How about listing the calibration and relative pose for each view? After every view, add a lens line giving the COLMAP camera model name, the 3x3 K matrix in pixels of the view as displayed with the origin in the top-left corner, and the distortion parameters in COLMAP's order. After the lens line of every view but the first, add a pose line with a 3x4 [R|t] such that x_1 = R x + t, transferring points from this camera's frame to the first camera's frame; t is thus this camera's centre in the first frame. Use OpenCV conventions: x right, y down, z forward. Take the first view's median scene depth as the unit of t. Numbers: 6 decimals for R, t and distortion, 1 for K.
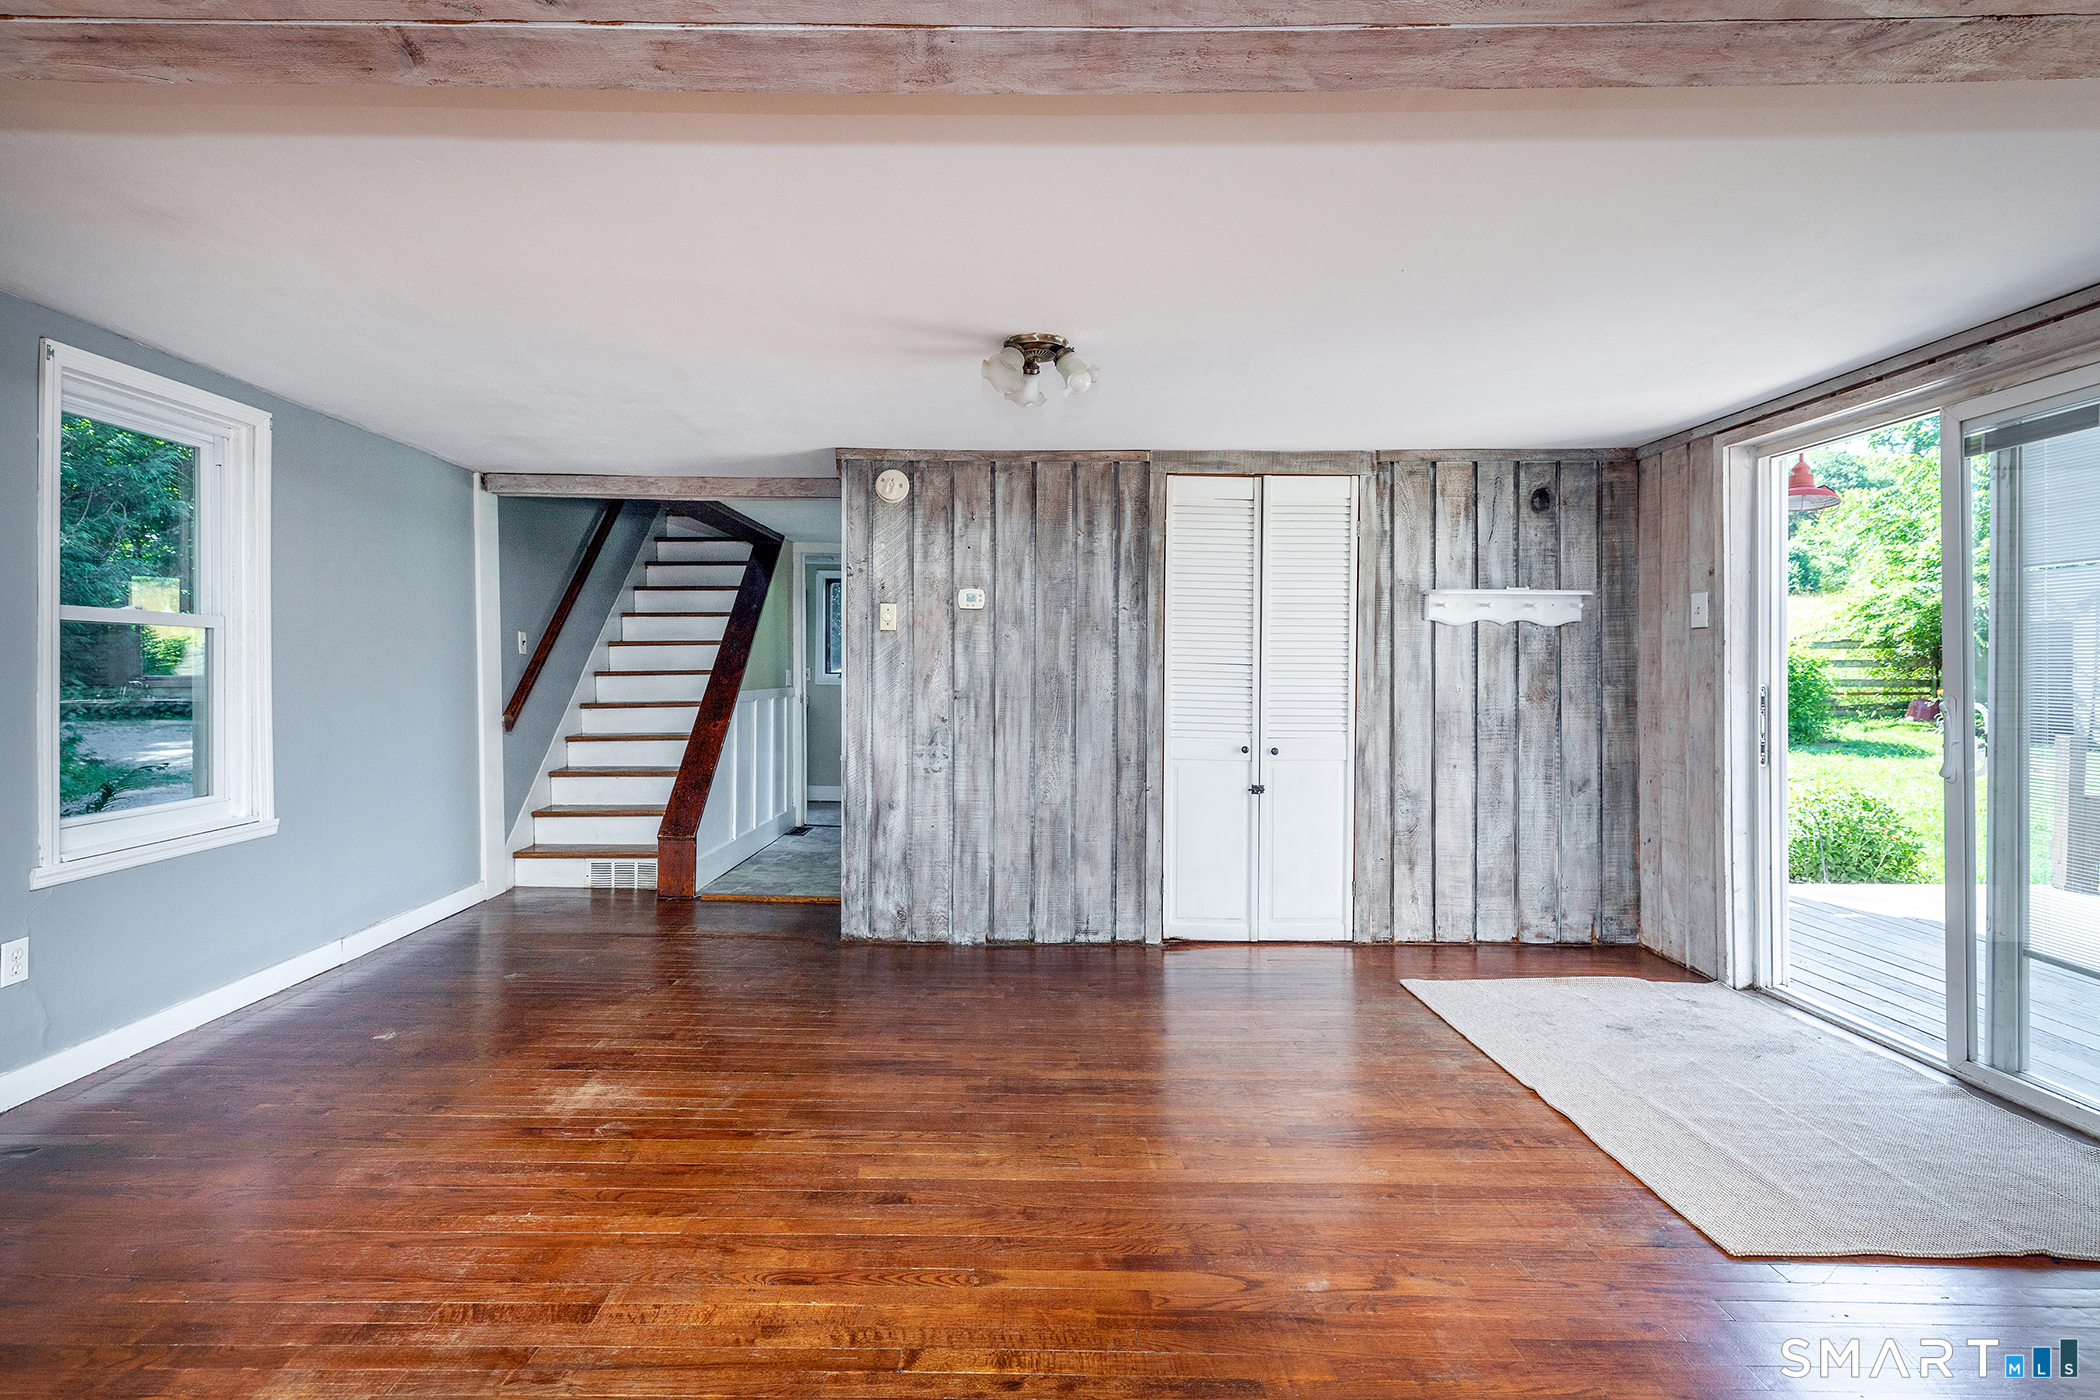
lens RADIAL K [[959.1, 0, 1032.6], [0, 959.1, 673.8], [0, 0, 1]] dist [0.020541, -0.007102]
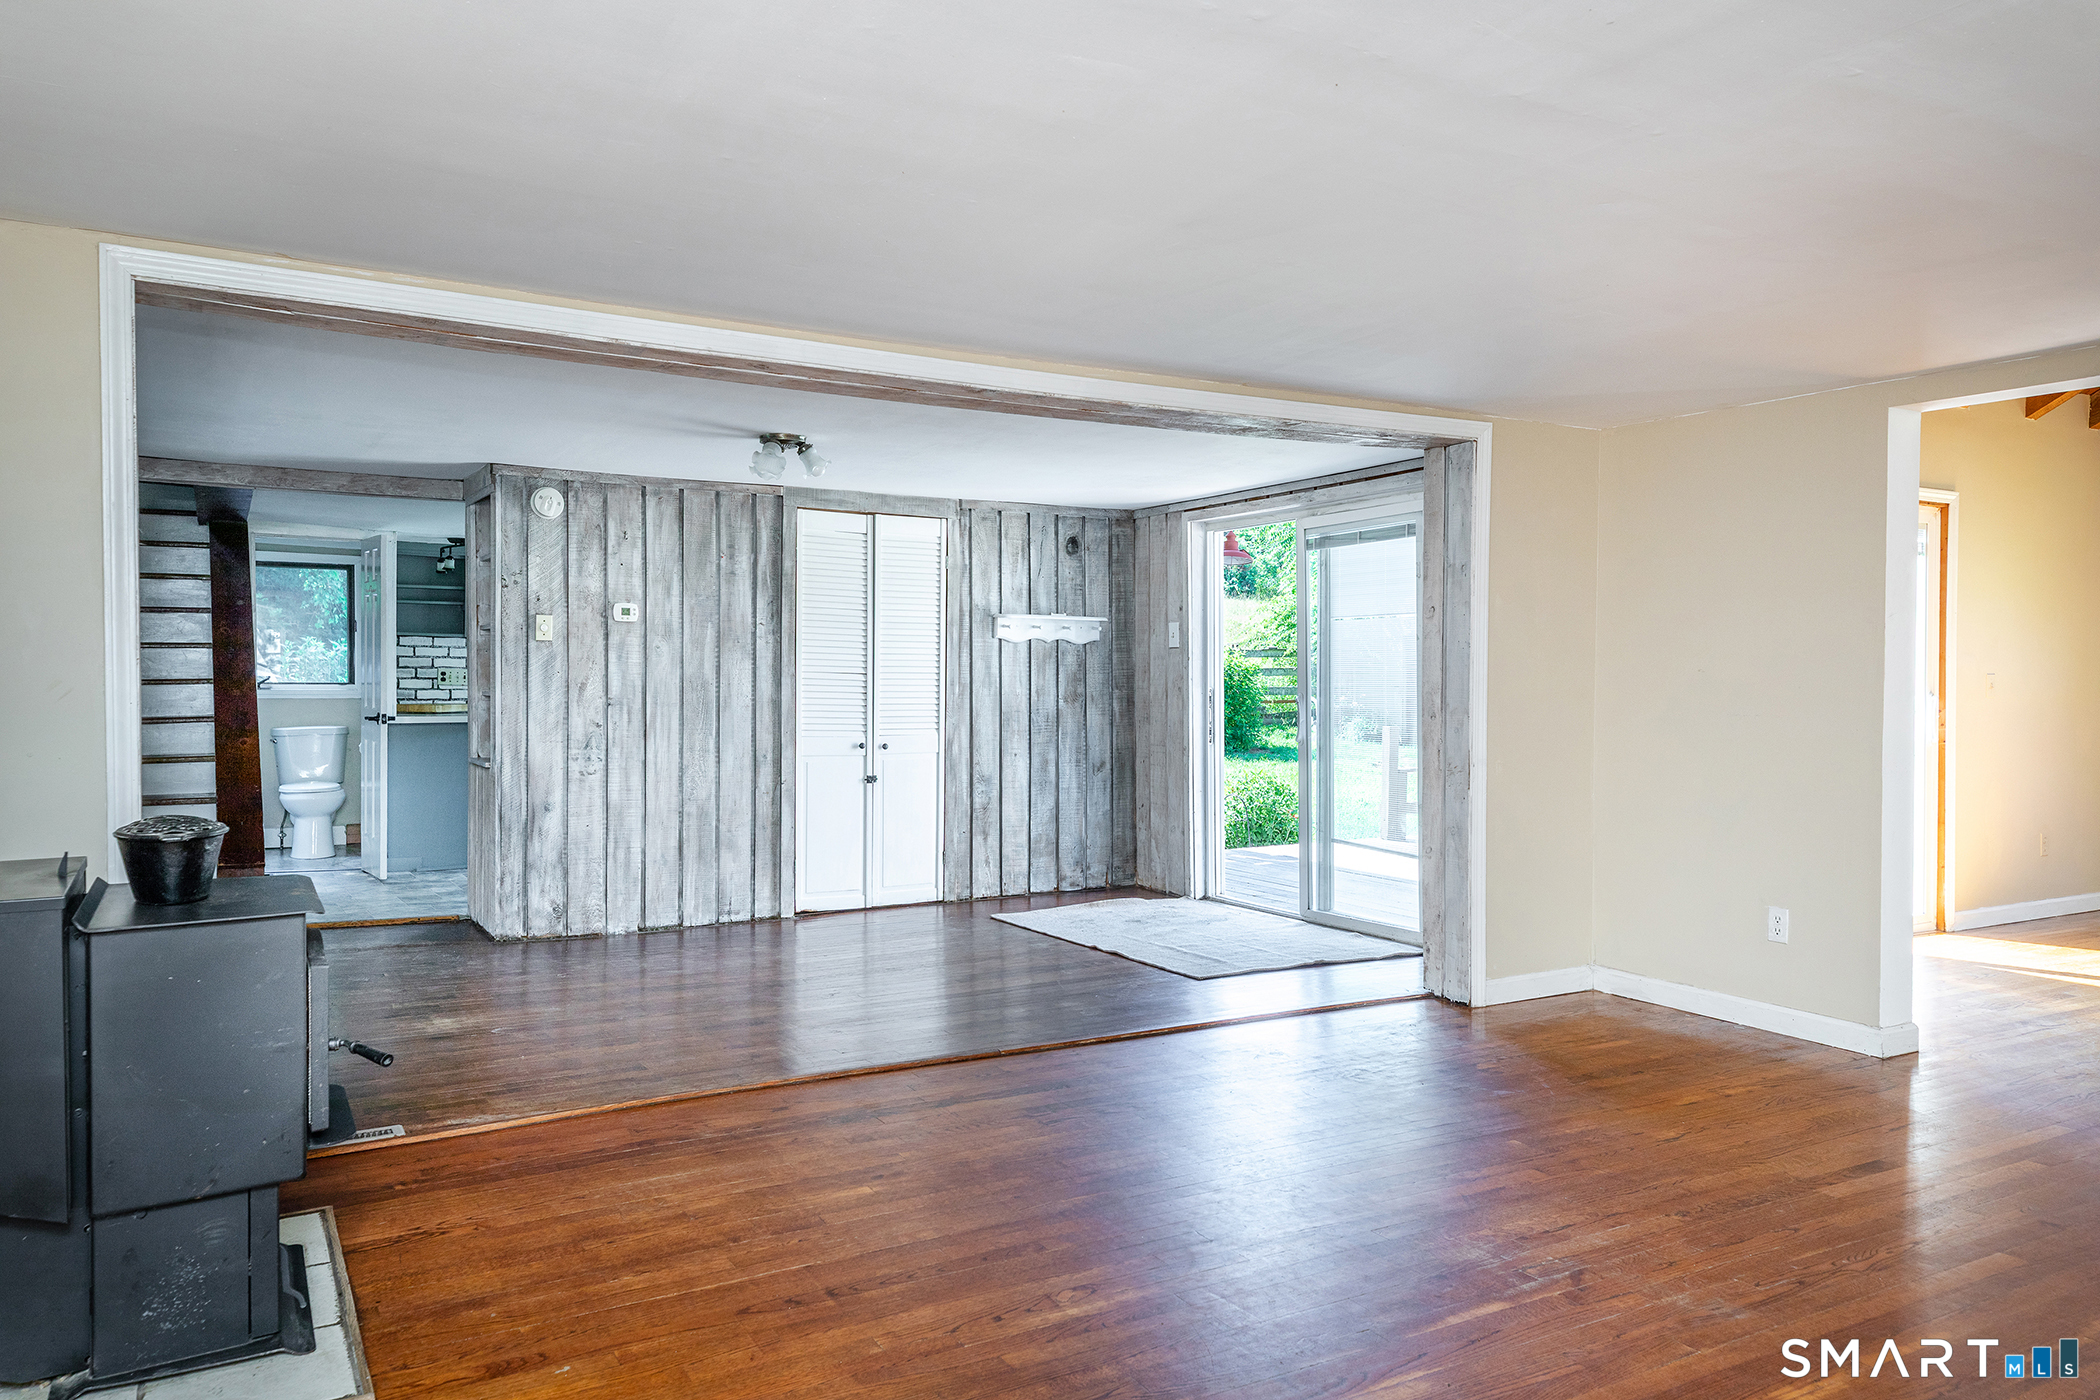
lens RADIAL K [[1375.6, 0, 1031.9], [0, 1375.6, 696.1], [0, 0, 1]] dist [0.025240, -0.003554]
pose [[0.867686, -0.007264, 0.497060, -0.435175], [0.003127, 0.999953, 0.009154, 0.003212], [-0.497104, -0.006389, 0.867668, -0.567881]]
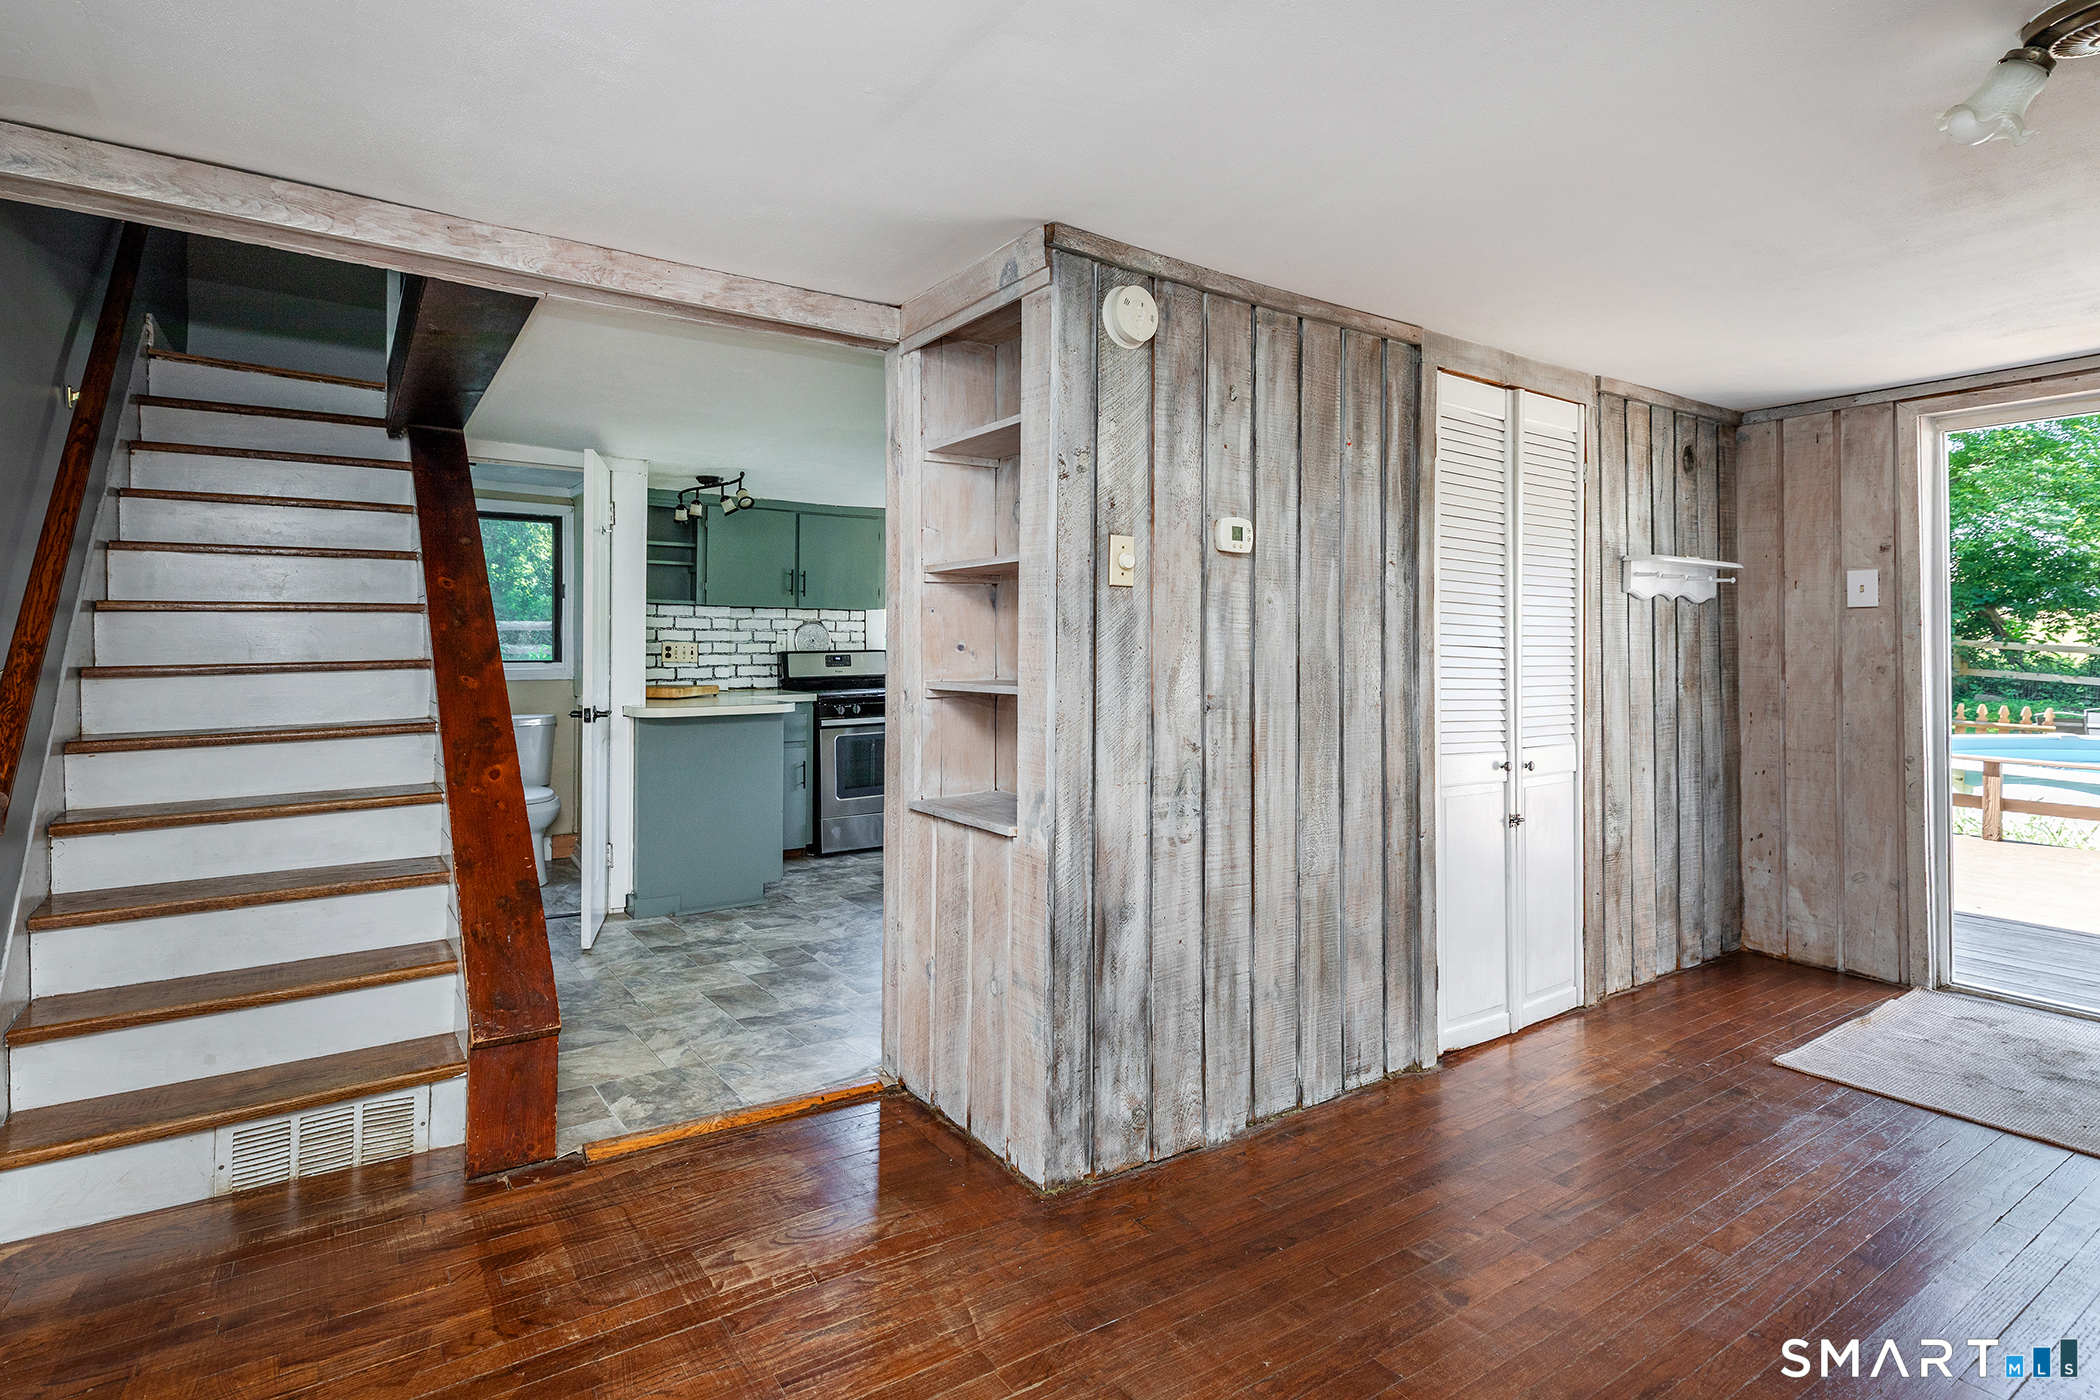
lens RADIAL K [[990.4, 0, 964.0], [0, 990.4, 637.2], [0, 0, 1]] dist [0.013746, -0.001557]
pose [[0.852916, 0.001851, 0.522044, -0.509932], [0.006913, 0.999866, -0.014840, -0.009156], [-0.522002, 0.016267, 0.852789, 0.573403]]
